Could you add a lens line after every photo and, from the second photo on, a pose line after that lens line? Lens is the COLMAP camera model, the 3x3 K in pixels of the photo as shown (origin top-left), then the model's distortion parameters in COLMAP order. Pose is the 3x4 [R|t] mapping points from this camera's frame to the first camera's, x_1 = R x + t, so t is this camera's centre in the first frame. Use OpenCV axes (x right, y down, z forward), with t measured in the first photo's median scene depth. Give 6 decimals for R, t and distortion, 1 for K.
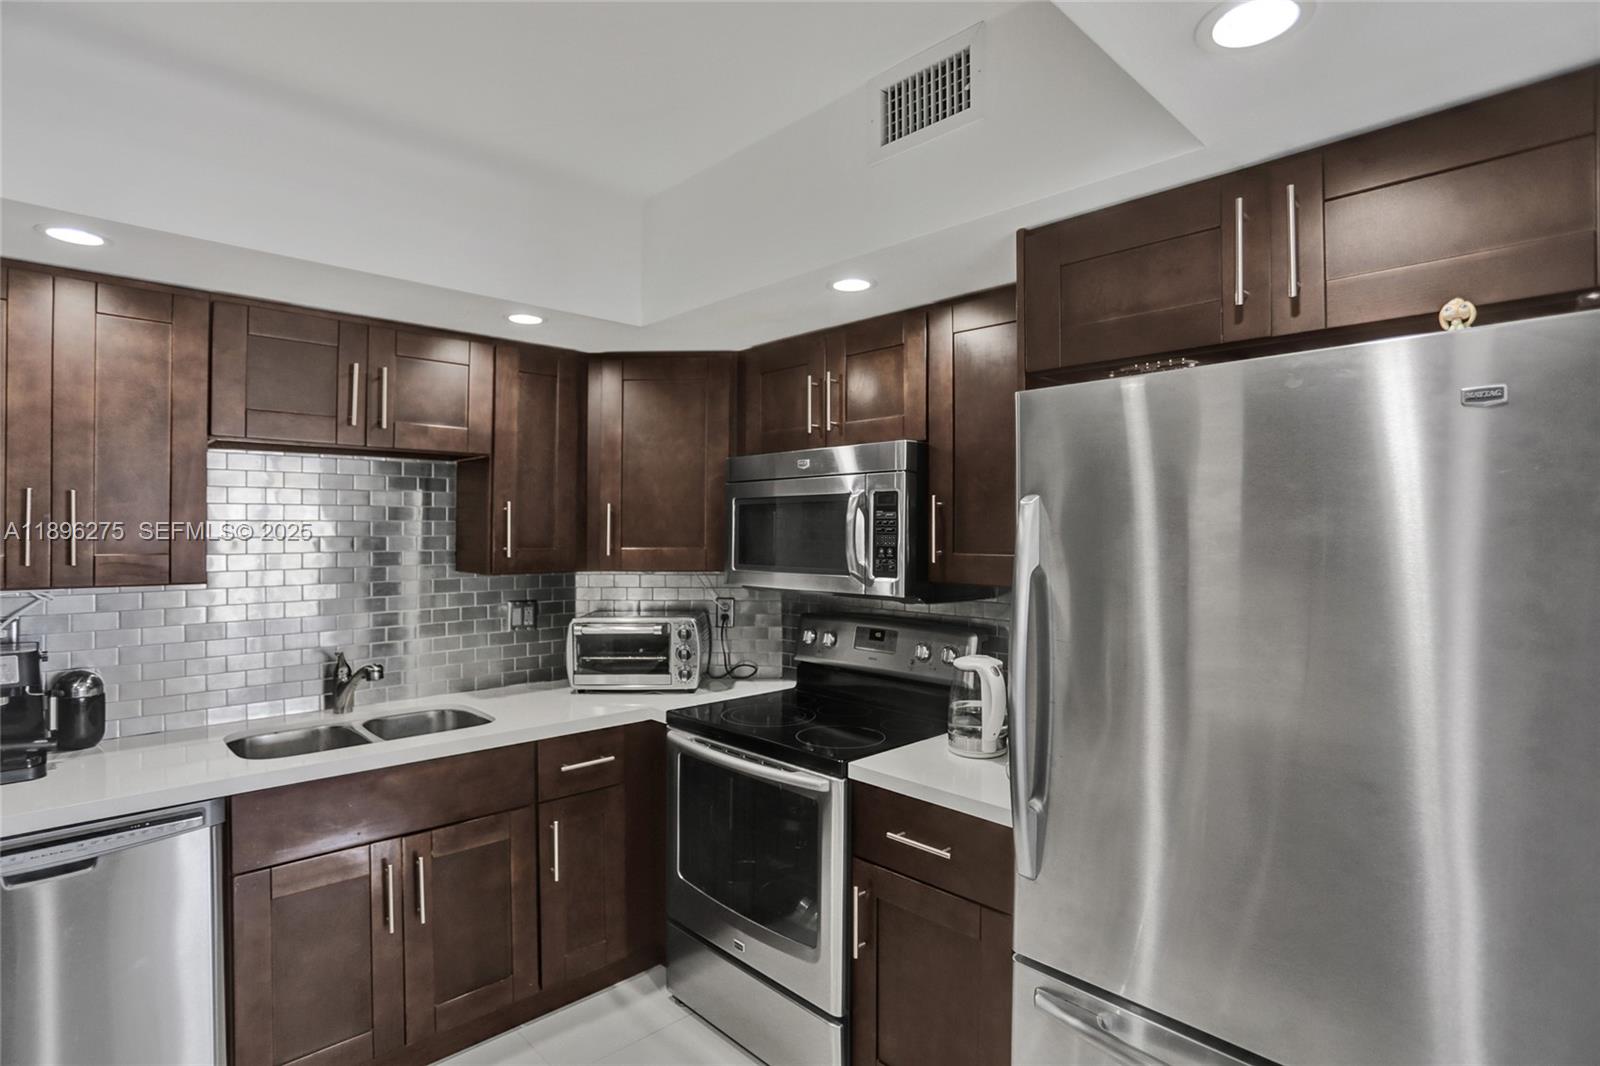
lens RADIAL K [[795.3, 0, 802.2], [0, 795.3, 523.2], [0, 0, 1]] dist [-0.072486, 0.032449]
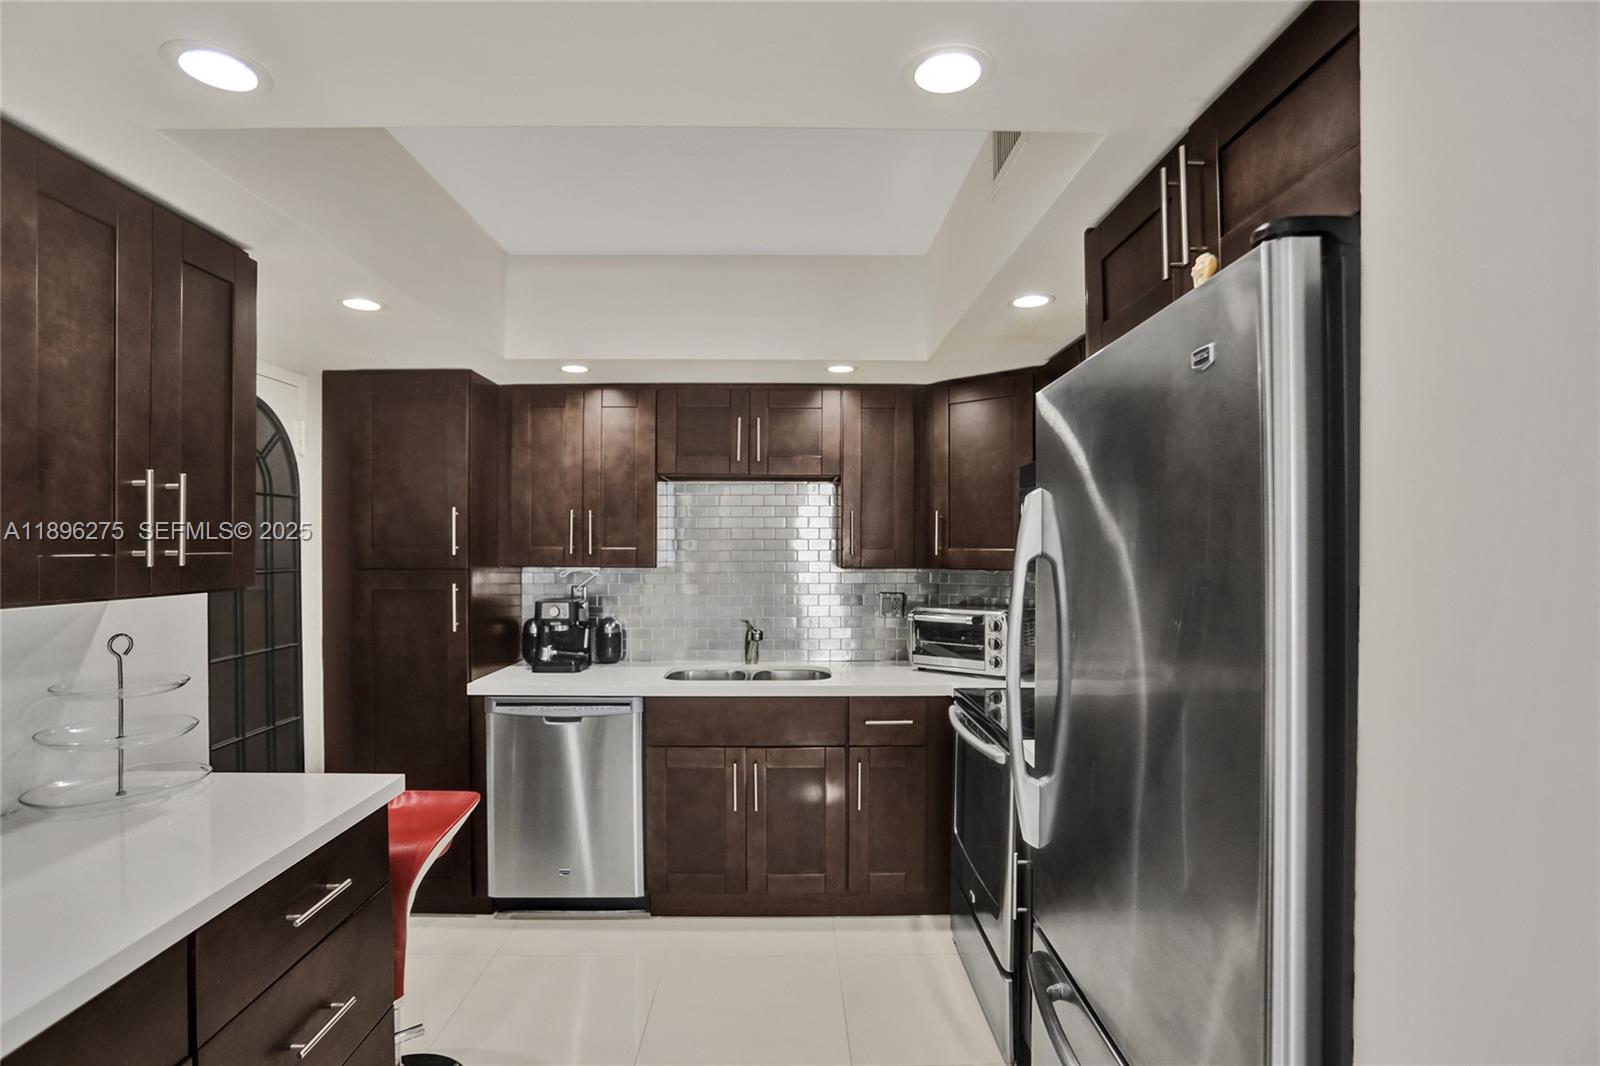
lens RADIAL K [[797.5, 0, 796.9], [0, 797.5, 546.4], [0, 0, 1]] dist [-0.064008, 0.032464]
pose [[0.732526, 0.001079, -0.680738, 0.478935], [0.007139, 0.999932, 0.009267, 0.018405], [0.680702, -0.011648, 0.732468, -0.004414]]
